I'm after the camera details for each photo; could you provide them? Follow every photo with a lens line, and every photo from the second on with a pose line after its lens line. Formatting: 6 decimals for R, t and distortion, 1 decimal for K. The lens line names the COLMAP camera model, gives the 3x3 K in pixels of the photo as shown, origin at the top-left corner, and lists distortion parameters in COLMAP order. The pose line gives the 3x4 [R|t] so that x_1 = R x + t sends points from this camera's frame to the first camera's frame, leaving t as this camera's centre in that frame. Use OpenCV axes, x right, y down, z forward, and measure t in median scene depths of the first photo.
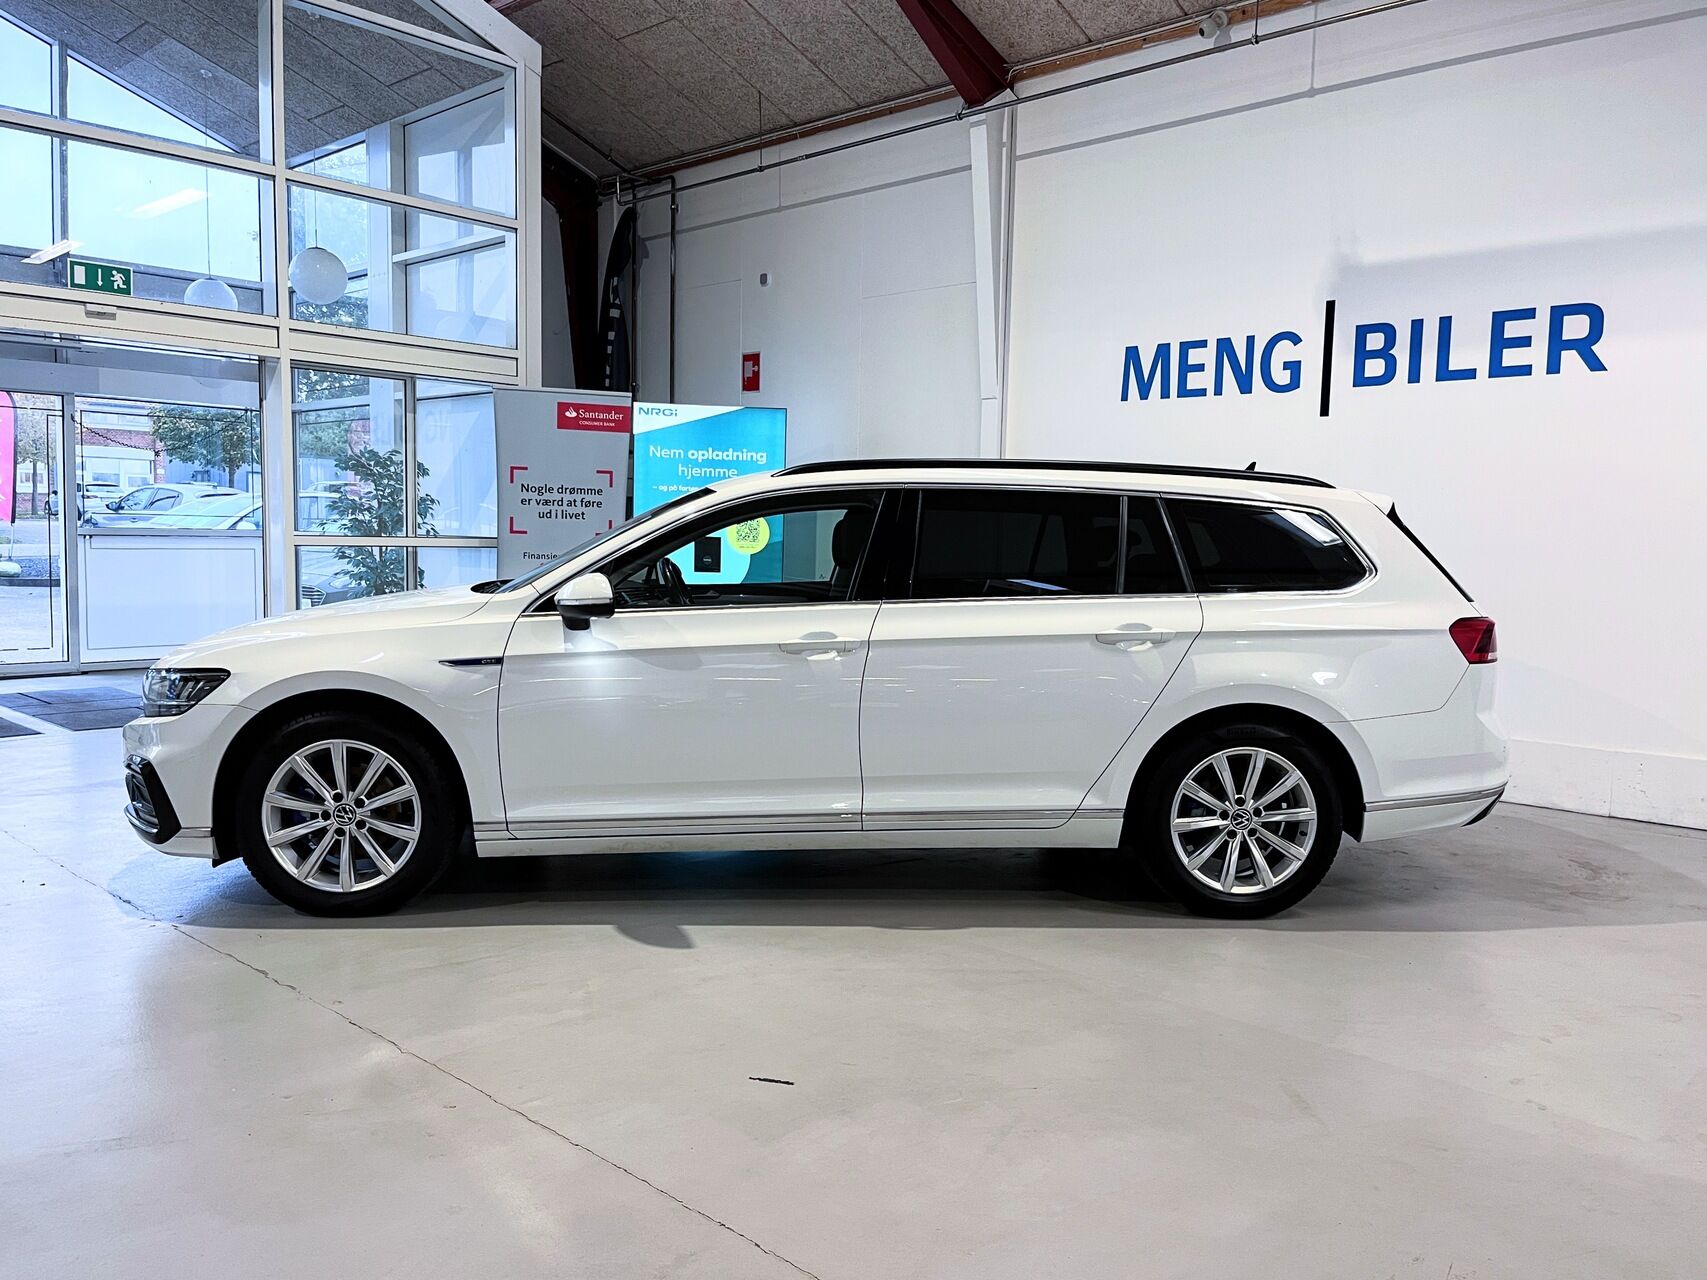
lens RADIAL K [[1305.9, 0, 860.4], [0, 1305.9, 643.5], [0, 0, 1]] dist [0.056823, -0.078916]
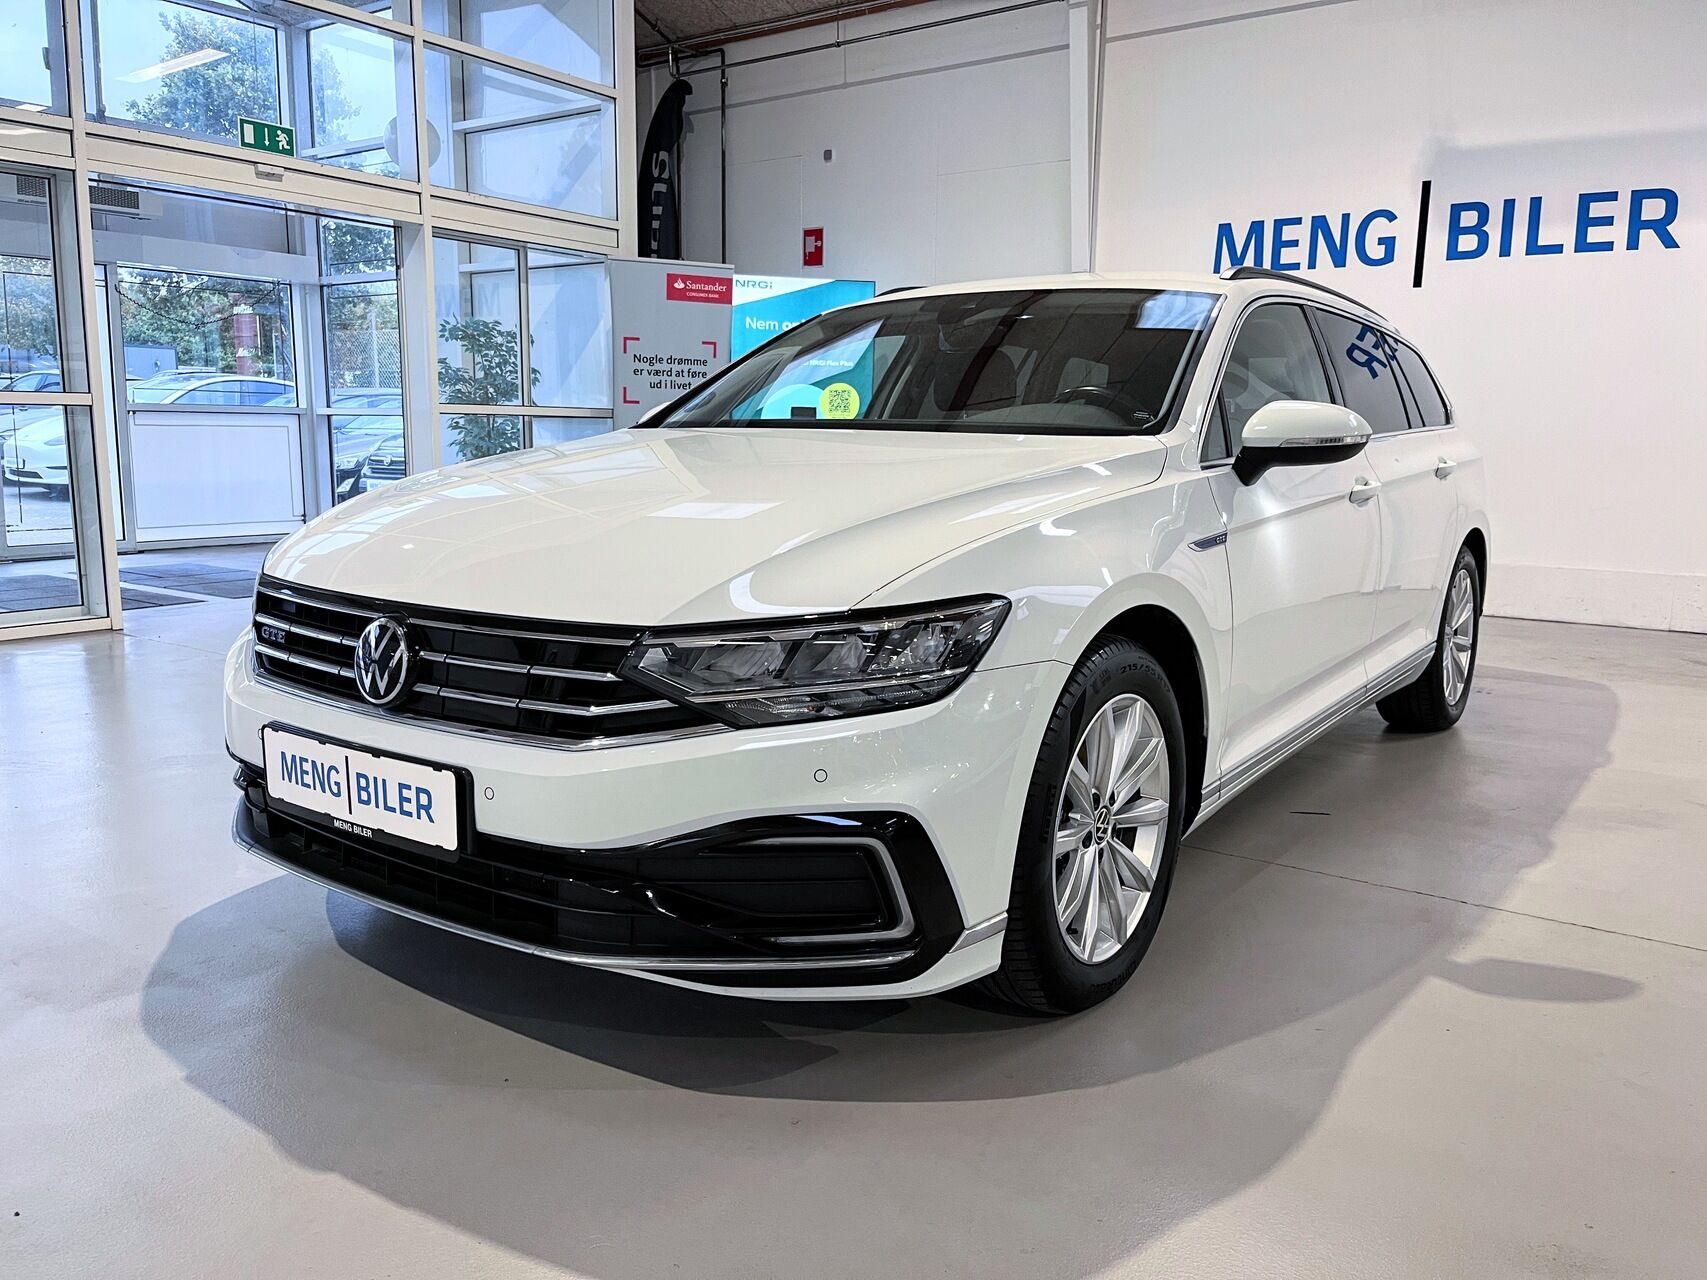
lens RADIAL K [[1305.9, 0, 851.9], [0, 1305.9, 633.9], [0, 0, 1]] dist [0.056823, -0.078916]
pose [[0.991806, -0.025952, 0.125087, -0.222771], [0.017027, 0.997267, 0.071900, 0.025819], [-0.126611, -0.069181, 0.989537, -0.052797]]
